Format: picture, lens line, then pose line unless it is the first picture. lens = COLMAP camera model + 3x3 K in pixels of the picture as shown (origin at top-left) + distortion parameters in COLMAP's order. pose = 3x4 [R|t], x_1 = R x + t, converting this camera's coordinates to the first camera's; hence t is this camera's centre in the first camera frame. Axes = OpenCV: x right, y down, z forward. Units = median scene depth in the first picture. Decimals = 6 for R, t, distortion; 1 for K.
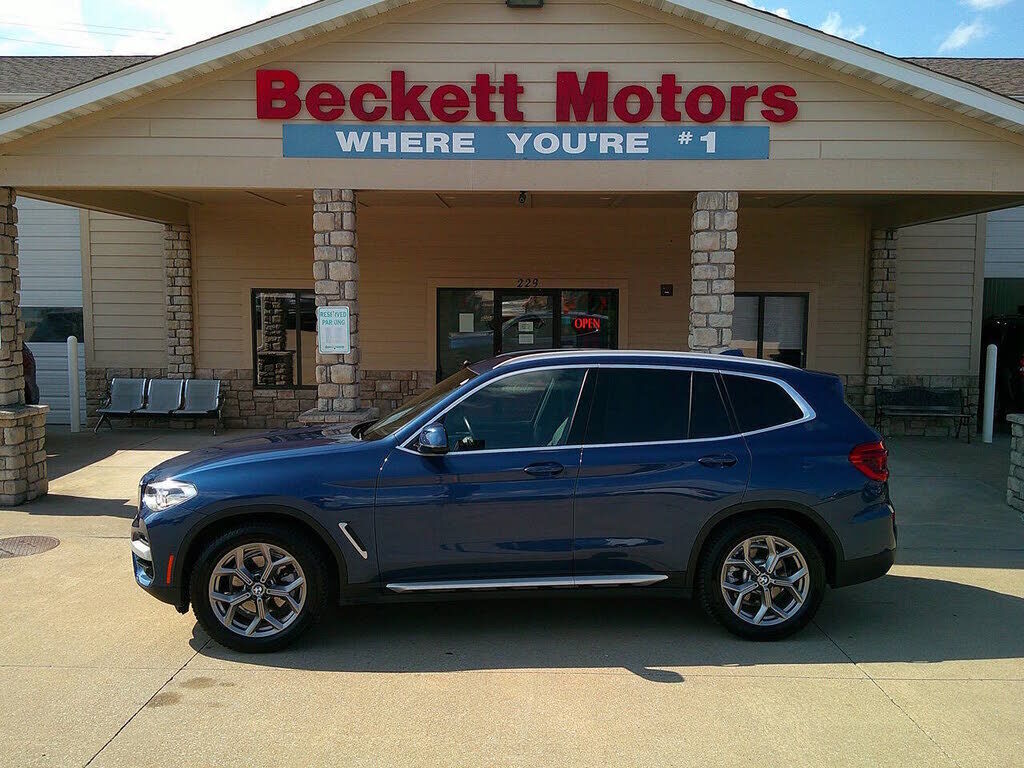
lens RADIAL K [[900.9, 0, 512.0], [0, 900.9, 384.0], [0, 0, 1]] dist [0.128487, -0.292069]
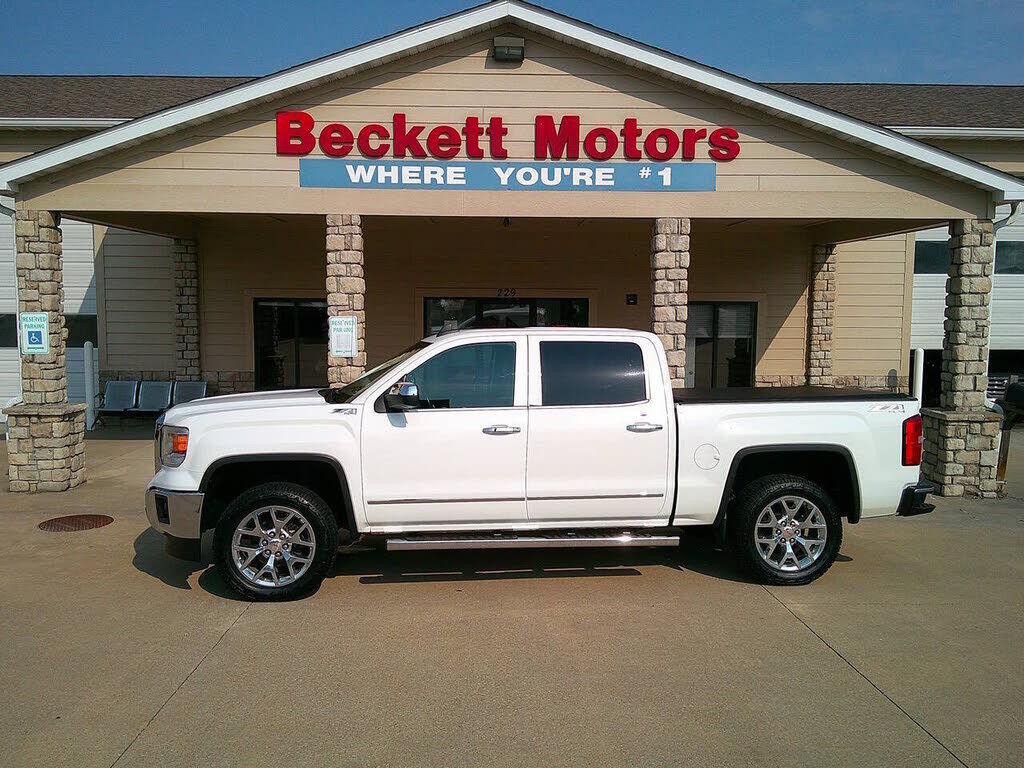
lens RADIAL K [[915.5, 0, 507.0], [0, 915.5, 383.6], [0, 0, 1]] dist [0.072309, -0.170380]
pose [[0.999525, -0.002582, 0.030701, -0.024914], [0.002744, 0.999982, -0.005250, 0.007654], [-0.030687, 0.005332, 0.999515, -0.177853]]
